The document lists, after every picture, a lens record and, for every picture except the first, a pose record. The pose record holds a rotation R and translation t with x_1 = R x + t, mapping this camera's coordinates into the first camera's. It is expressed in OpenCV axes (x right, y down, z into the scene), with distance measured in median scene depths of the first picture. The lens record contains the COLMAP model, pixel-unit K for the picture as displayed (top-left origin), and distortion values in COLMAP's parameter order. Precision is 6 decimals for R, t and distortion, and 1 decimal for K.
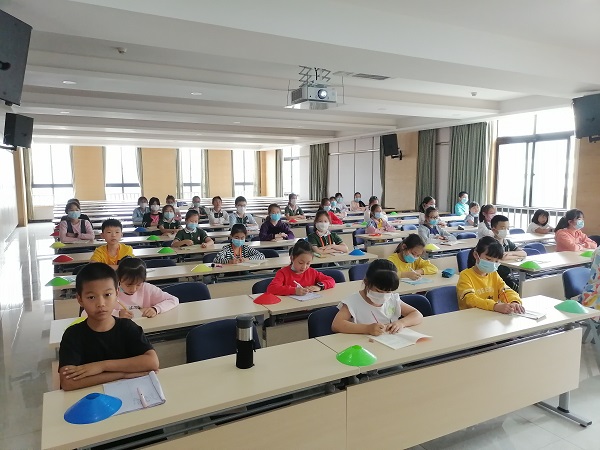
lens RADIAL K [[457.6, 0, 302.5], [0, 457.6, 223.5], [0, 0, 1]] dist [0.046604, -0.028822]
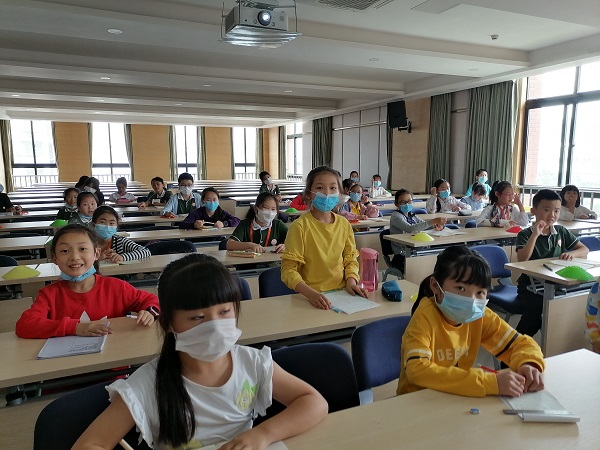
lens RADIAL K [[457.6, 0, 303.2], [0, 457.6, 228.2], [0, 0, 1]] dist [0.046604, -0.028822]
pose [[0.998384, 0.007684, -0.056312, 0.077314], [-0.005348, 0.999124, 0.041512, 0.003420], [0.056582, -0.041144, 0.997550, 0.159525]]
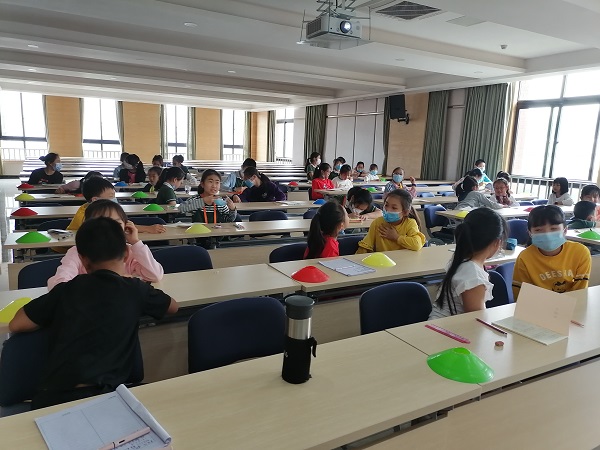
lens RADIAL K [[457.6, 0, 304.3], [0, 457.6, 223.5], [0, 0, 1]] dist [0.046604, -0.028822]
pose [[0.998542, 0.033519, 0.042316, -0.029529], [-0.036137, 0.997378, 0.062699, 0.012910], [-0.040103, -0.064137, 0.997135, 0.080225]]
